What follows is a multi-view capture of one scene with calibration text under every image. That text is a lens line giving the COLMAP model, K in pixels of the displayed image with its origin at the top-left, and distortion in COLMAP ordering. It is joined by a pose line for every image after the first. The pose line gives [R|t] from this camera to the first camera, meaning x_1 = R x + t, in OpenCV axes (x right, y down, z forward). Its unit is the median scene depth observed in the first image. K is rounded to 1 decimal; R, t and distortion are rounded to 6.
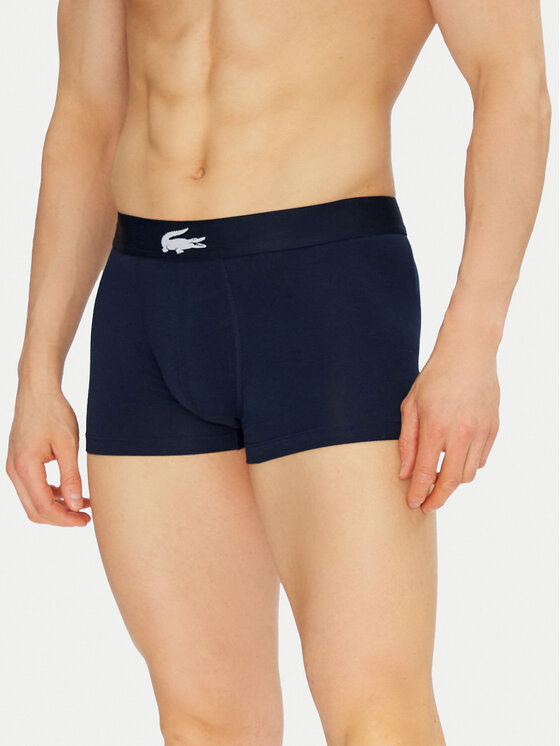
lens RADIAL K [[1409.9, 0, 280.0], [0, 1409.9, 373.0], [0, 0, 1]] dist [-0.288965, -0.000602]
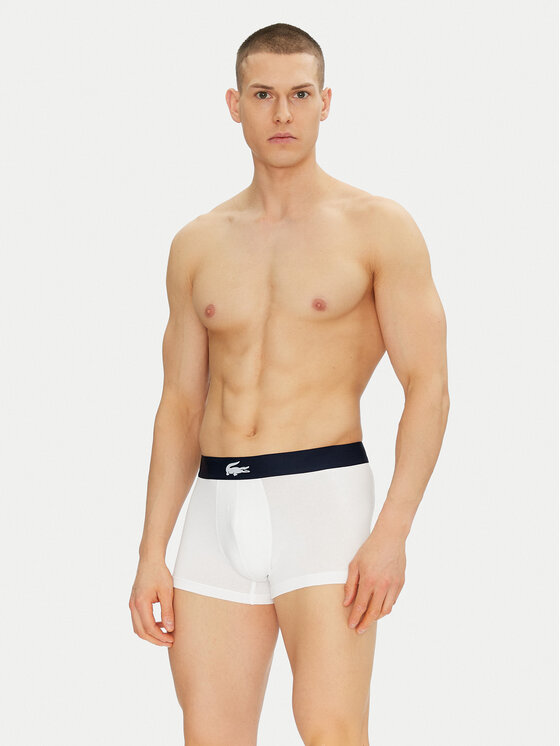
lens RADIAL K [[1048.4, 0, 280.0], [0, 1048.4, 373.0], [0, 0, 1]] dist [0.292190, 0.009286]
pose [[0.998276, 0.014580, -0.056850, 0.055415], [-0.024900, 0.982366, -0.185302, 0.025790], [0.053146, 0.186398, 0.981036, -0.315462]]
